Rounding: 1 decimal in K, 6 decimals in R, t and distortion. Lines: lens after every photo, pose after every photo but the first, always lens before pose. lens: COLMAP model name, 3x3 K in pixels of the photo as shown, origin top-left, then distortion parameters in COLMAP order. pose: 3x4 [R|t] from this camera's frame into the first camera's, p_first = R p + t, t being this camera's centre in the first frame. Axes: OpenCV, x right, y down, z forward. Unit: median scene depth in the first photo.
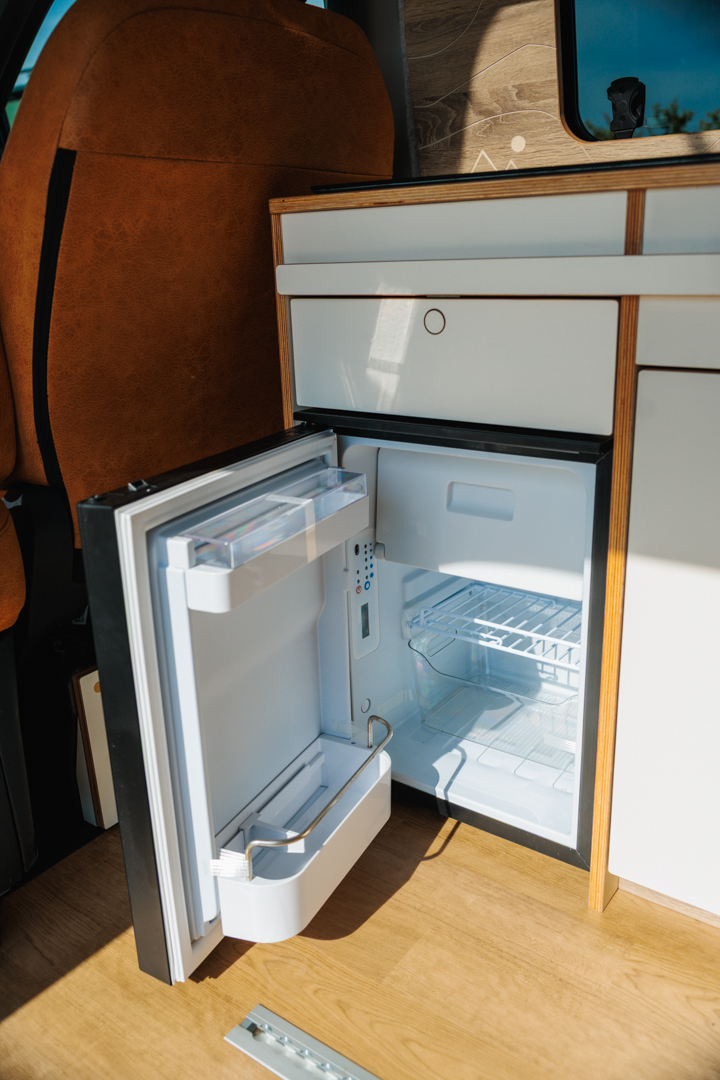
lens RADIAL K [[931.1, 0, 360.0], [0, 931.1, 540.0], [0, 0, 1]] dist [-0.003567, -0.002328]
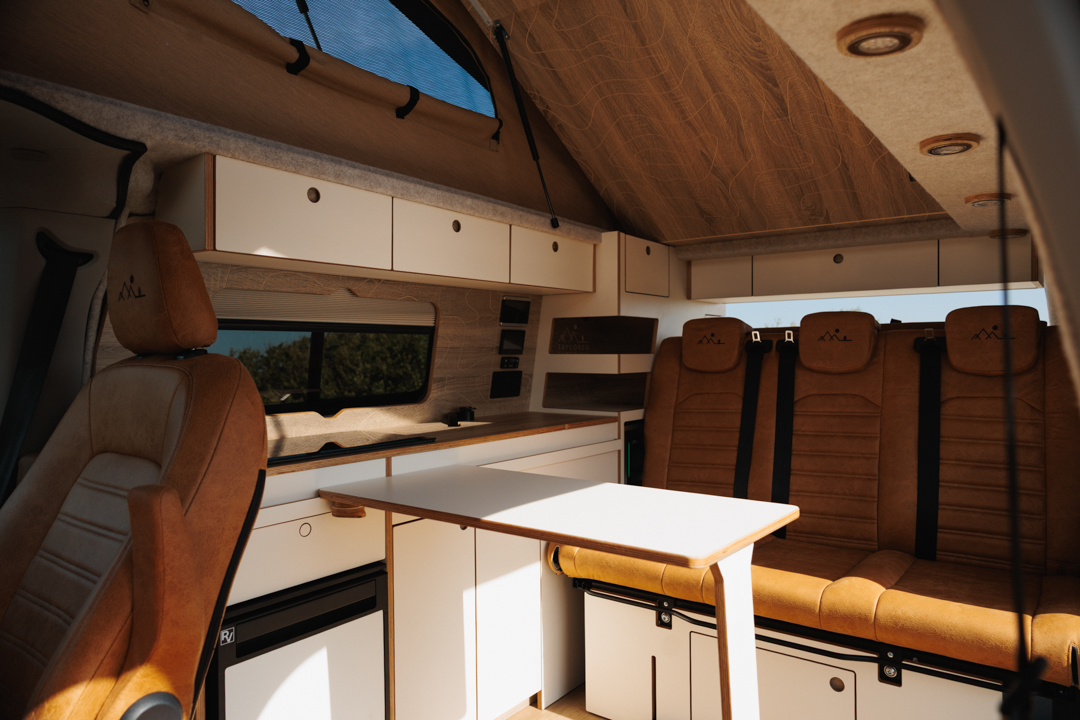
lens RADIAL K [[732.0, 0, 540.0], [0, 732.0, 360.0], [0, 0, 1]] dist [-0.002034, -0.001810]
pose [[-0.007385, 0.027511, 0.999594, -1.611564], [0.318187, 0.947731, -0.023733, -0.430056], [-0.947999, 0.317883, -0.015753, 0.545640]]
